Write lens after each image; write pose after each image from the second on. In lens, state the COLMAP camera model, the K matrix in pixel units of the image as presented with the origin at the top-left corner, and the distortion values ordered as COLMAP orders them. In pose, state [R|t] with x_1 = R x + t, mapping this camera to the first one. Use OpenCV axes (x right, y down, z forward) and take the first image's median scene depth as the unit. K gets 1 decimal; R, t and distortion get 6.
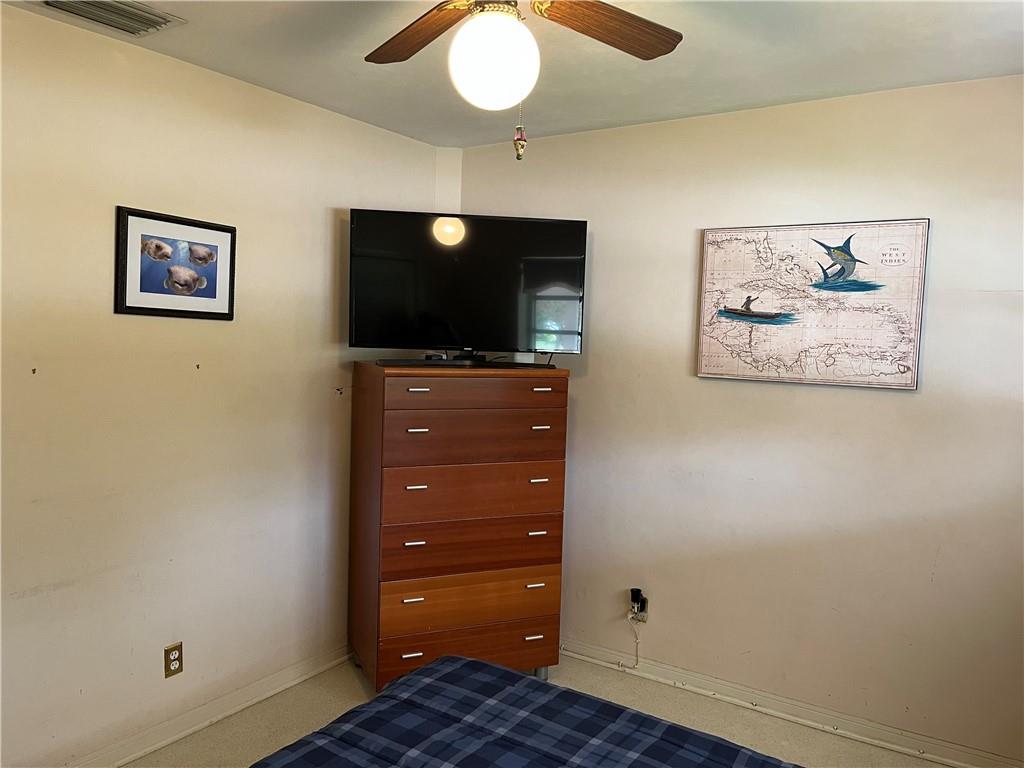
lens RADIAL K [[787.0, 0, 512.3], [0, 787.0, 387.0], [0, 0, 1]] dist [0.031874, -0.026982]
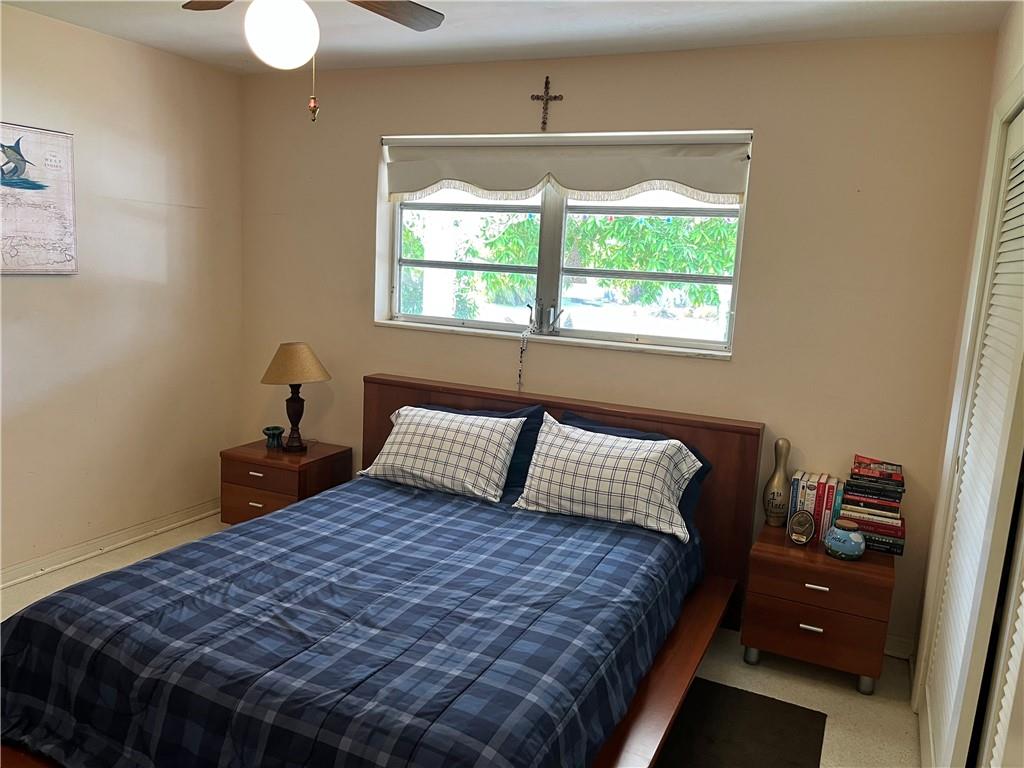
lens RADIAL K [[787.0, 0, 512.7], [0, 787.0, 384.3], [0, 0, 1]] dist [0.031874, -0.026982]
pose [[-0.139026, -0.194639, 0.970972, -0.817440], [0.022661, 0.979612, 0.199616, -0.059023], [-0.990029, 0.049755, -0.131780, 0.480359]]
